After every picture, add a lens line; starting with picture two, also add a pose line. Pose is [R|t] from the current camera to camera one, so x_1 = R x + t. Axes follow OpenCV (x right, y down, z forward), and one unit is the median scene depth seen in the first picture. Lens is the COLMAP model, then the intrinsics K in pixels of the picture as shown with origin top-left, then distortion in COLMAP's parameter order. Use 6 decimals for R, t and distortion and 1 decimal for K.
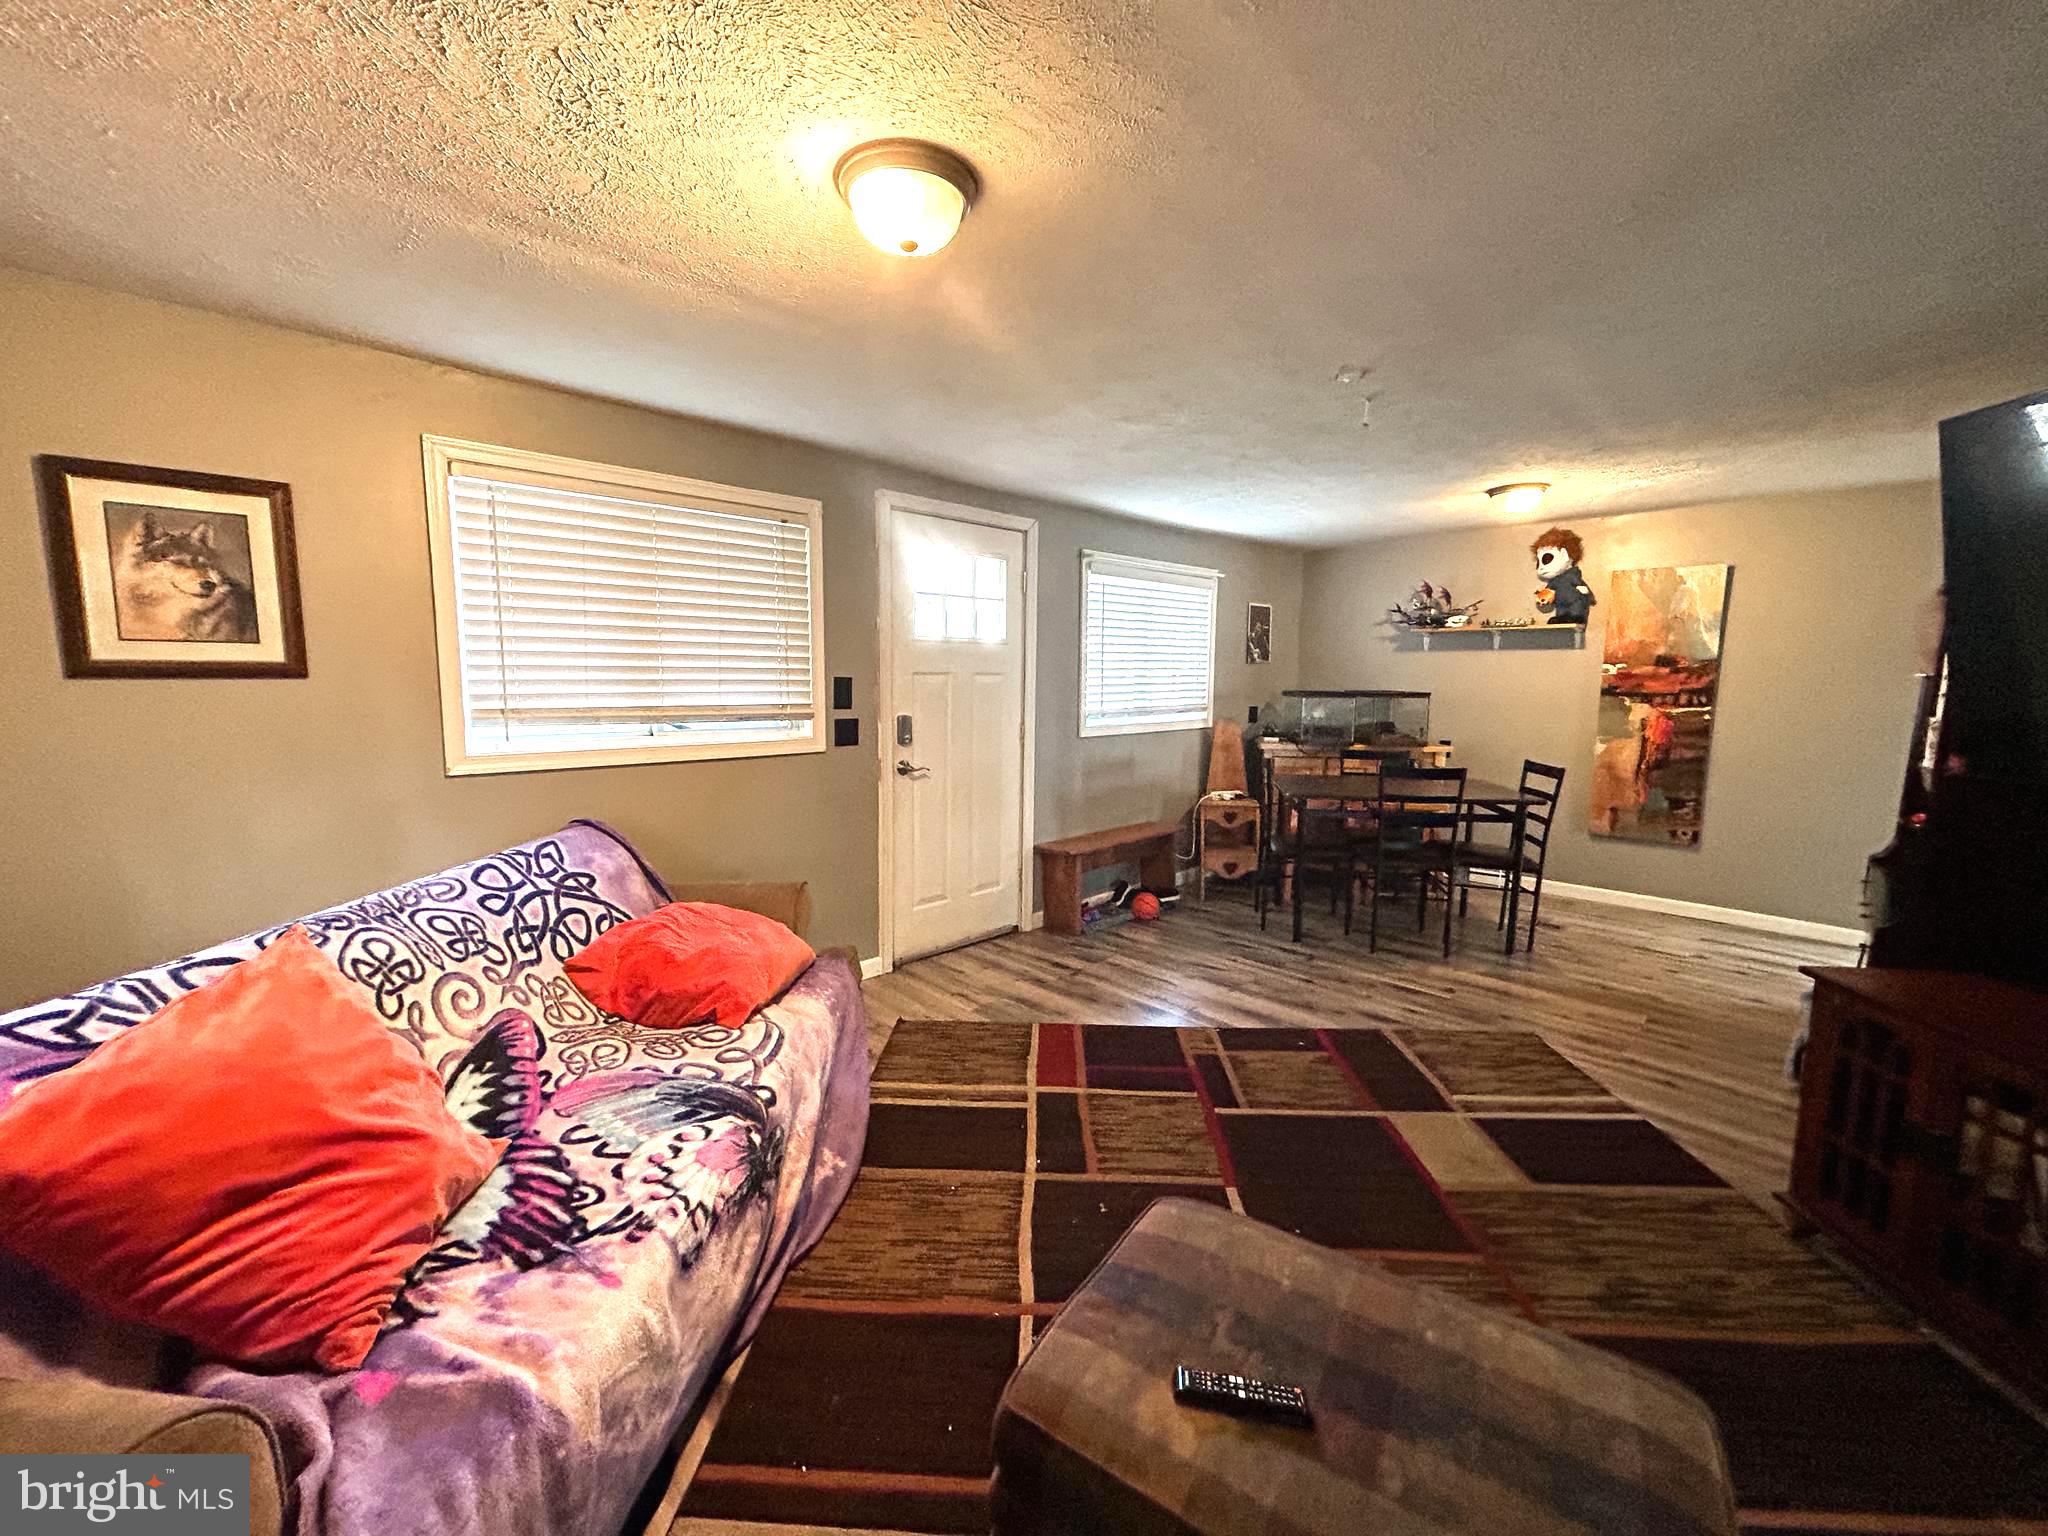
lens RADIAL K [[821.4, 0, 1018.4], [0, 821.4, 774.0], [0, 0, 1]] dist [0.001315, 0.000768]
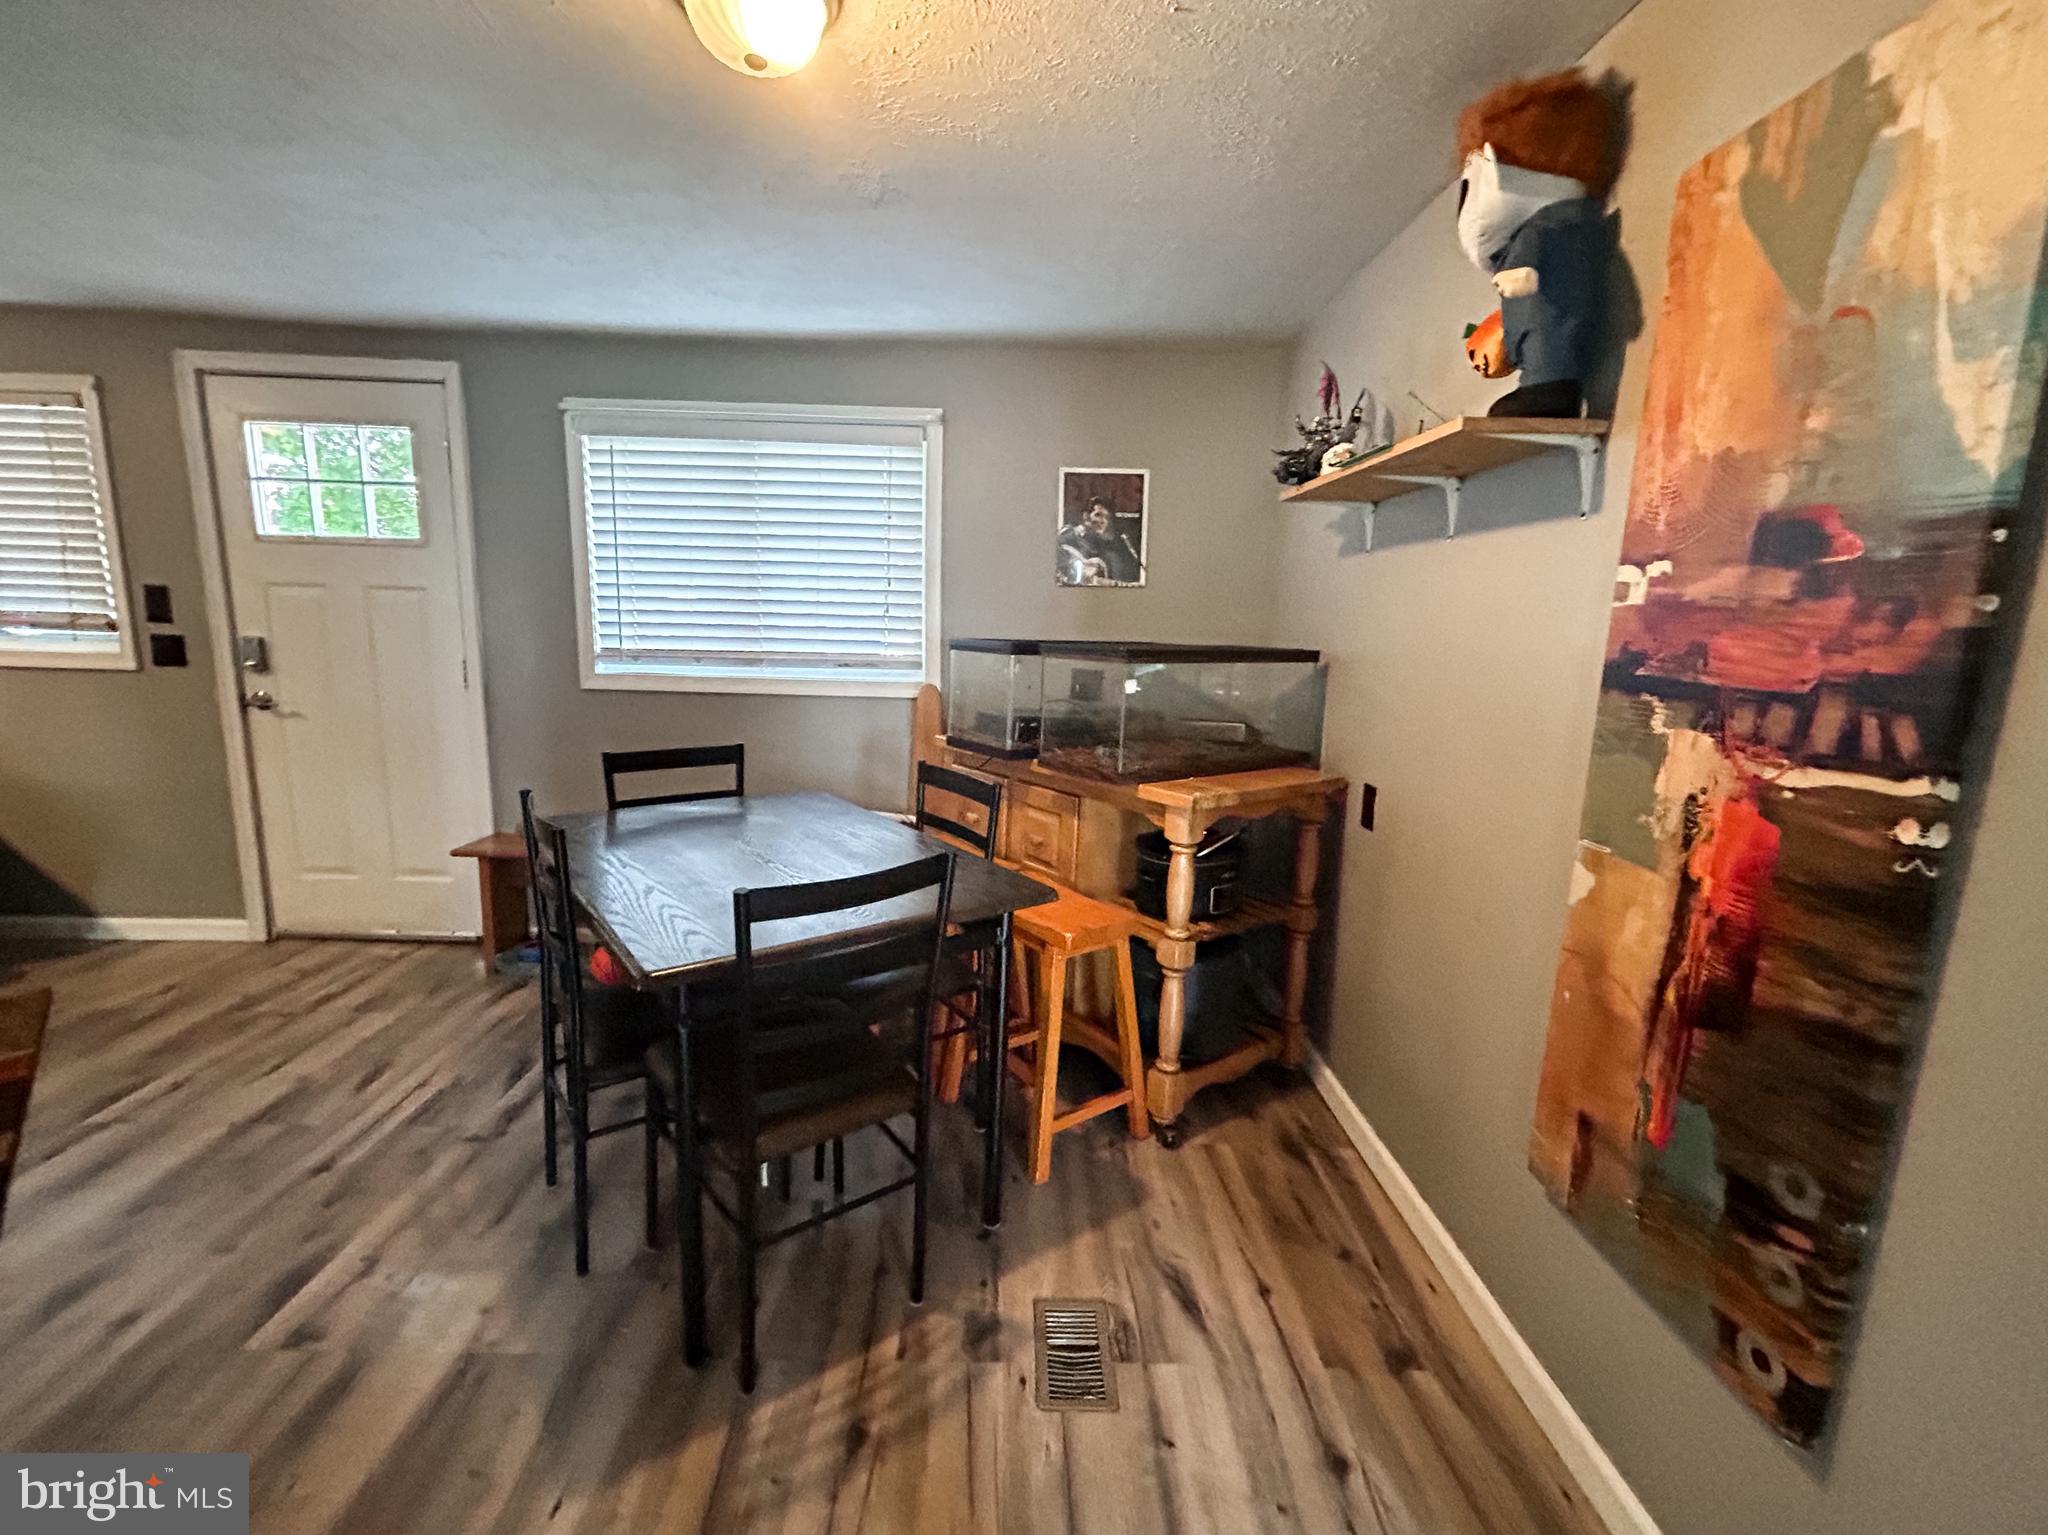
lens RADIAL K [[868.6, 0, 1032.1], [0, 868.6, 768.0], [0, 0, 1]] dist [-0.001591, 0.000072]
pose [[0.729316, 0.134991, -0.670727, 0.808279], [-0.110478, 0.990713, 0.079263, -0.075951], [0.675198, 0.016293, 0.737457, 0.711741]]
